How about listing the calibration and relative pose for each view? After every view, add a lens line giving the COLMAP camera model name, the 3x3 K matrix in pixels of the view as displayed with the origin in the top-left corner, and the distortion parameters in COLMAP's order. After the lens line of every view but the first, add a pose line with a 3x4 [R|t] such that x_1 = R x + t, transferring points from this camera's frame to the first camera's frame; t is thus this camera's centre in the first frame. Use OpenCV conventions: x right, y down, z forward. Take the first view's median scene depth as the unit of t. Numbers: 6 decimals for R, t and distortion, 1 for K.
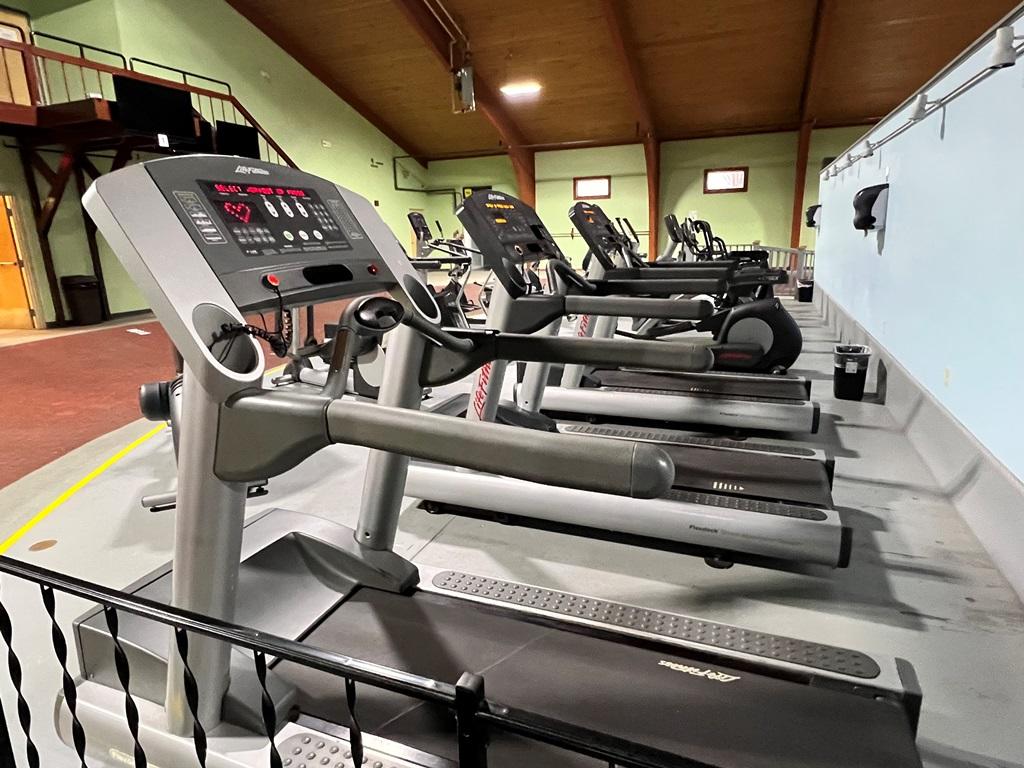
lens RADIAL K [[600.0, 0, 497.0], [0, 600.0, 381.1], [0, 0, 1]] dist [-0.003862, 0.000503]
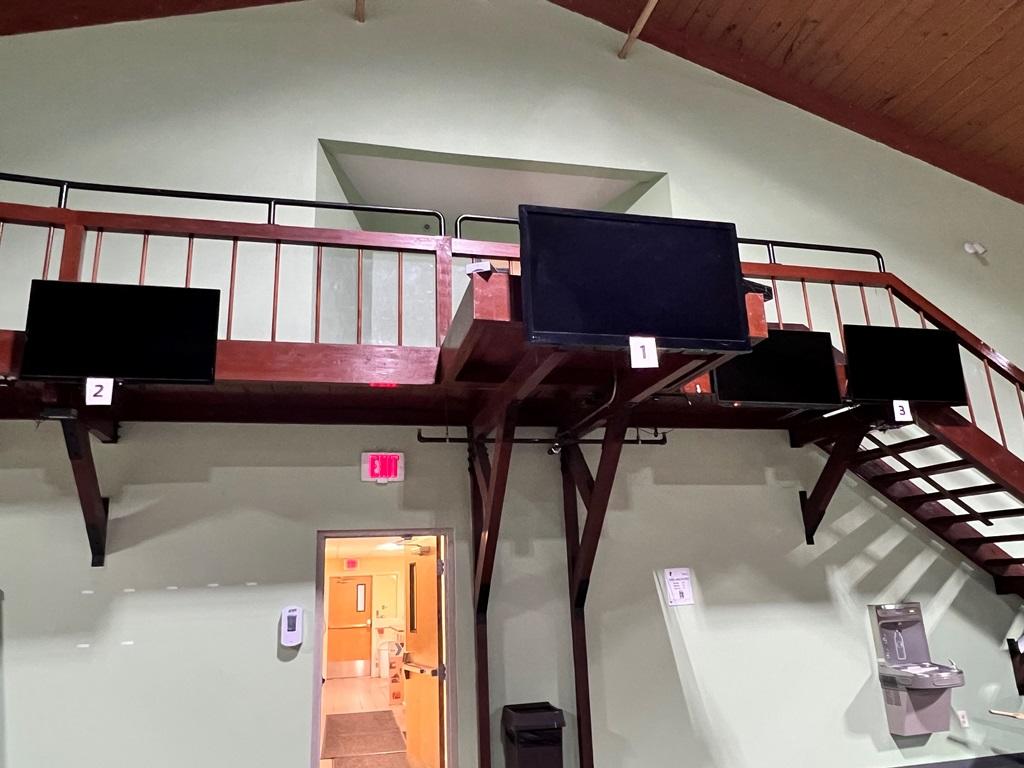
lens RADIAL K [[729.3, 0, 512.0], [0, 729.3, 384.0], [0, 0, 1]] dist [-0.001784, -0.000448]
pose [[0.589284, -0.216304, -0.778432, -0.223171], [-0.177950, 0.905084, -0.386208, -0.167029], [0.788085, 0.366108, 0.494860, 0.588090]]
